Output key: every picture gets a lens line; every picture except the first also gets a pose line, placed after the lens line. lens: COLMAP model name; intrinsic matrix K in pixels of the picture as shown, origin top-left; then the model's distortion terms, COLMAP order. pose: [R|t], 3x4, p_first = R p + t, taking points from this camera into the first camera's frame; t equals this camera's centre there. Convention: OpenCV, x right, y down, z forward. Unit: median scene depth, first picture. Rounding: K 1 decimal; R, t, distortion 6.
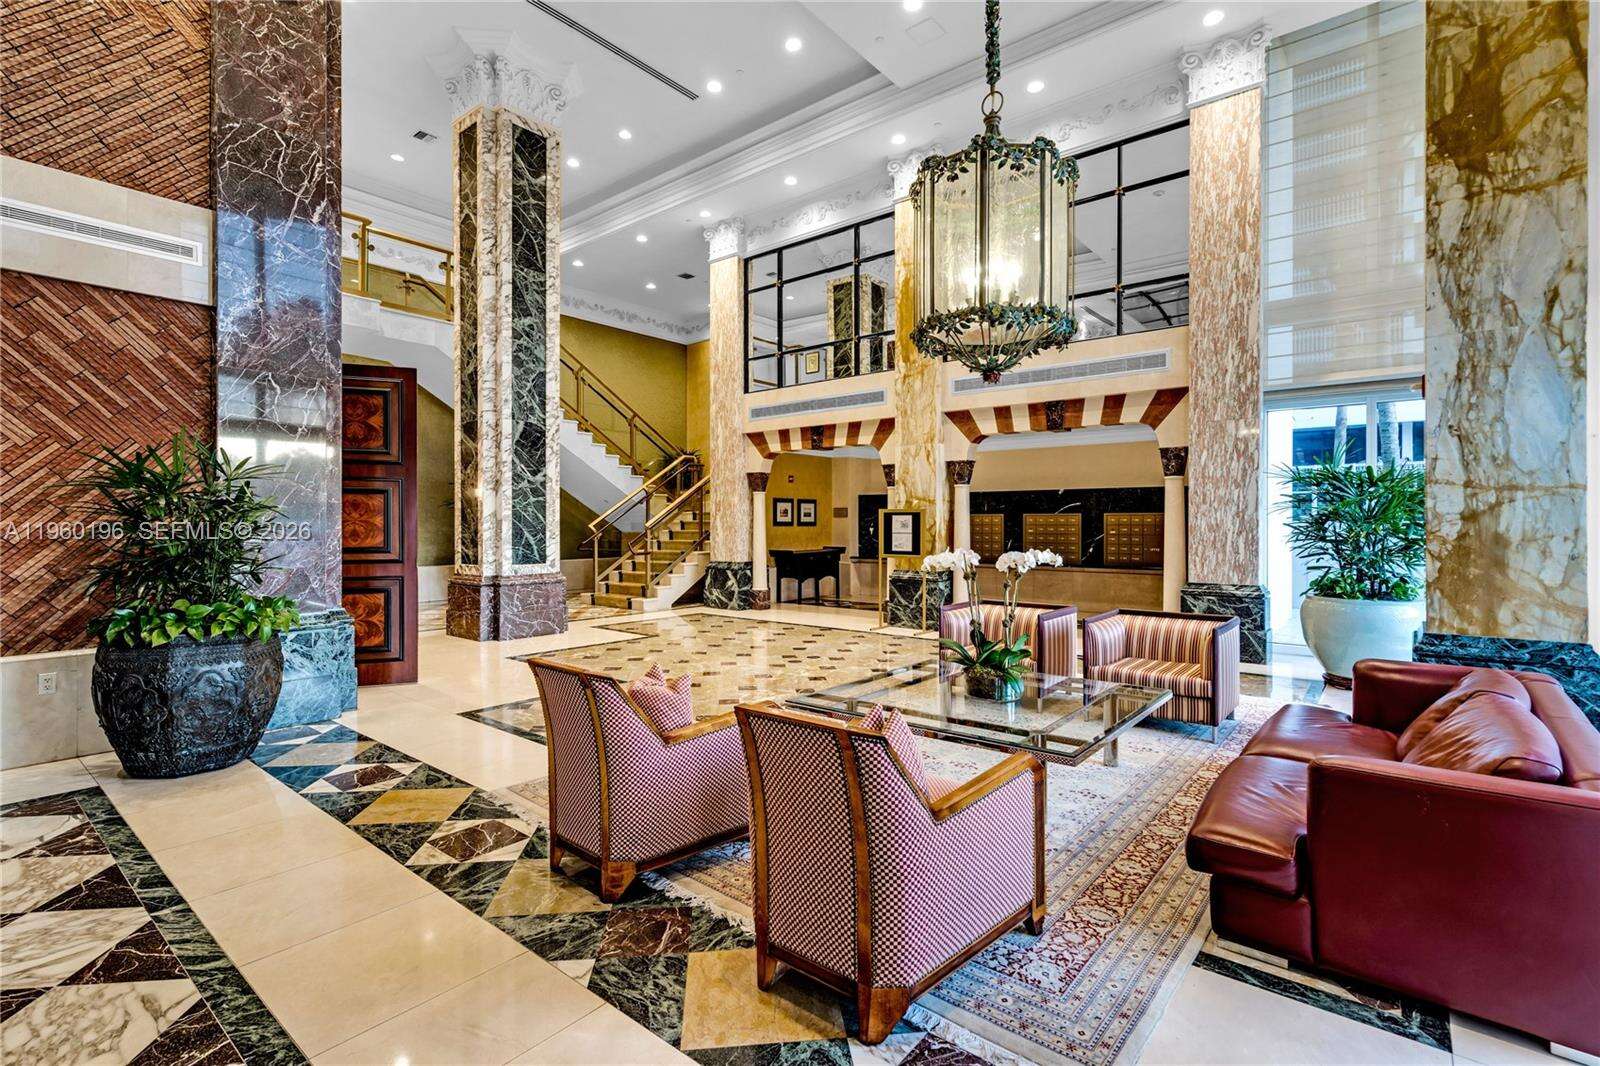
lens RADIAL K [[738.4, 0, 799.0], [0, 738.4, 528.0], [0, 0, 1]] dist [-0.000078, 0.000082]
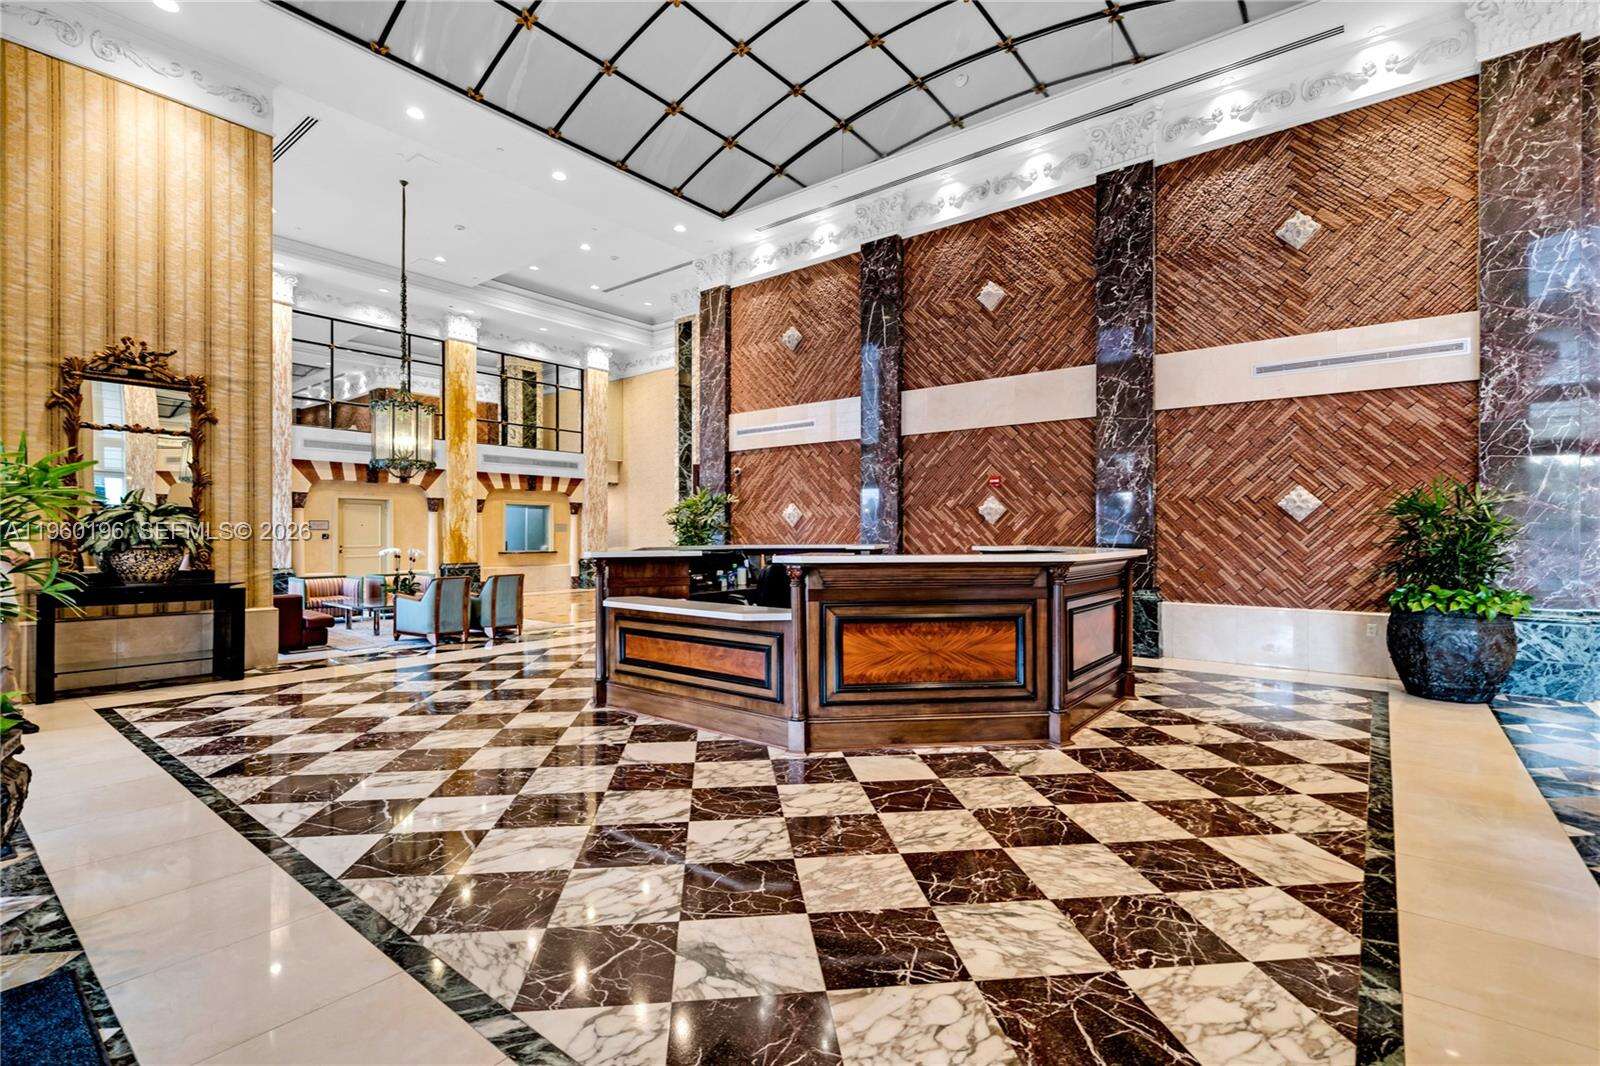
lens RADIAL K [[738.4, 0, 799.0], [0, 738.4, 528.0], [0, 0, 1]] dist [-0.000078, 0.000082]
pose [[0.016914, -0.006392, -0.999837, 0.650405], [-0.007333, 0.999952, -0.006516, -0.003202], [0.999830, 0.007442, 0.016867, -0.340929]]
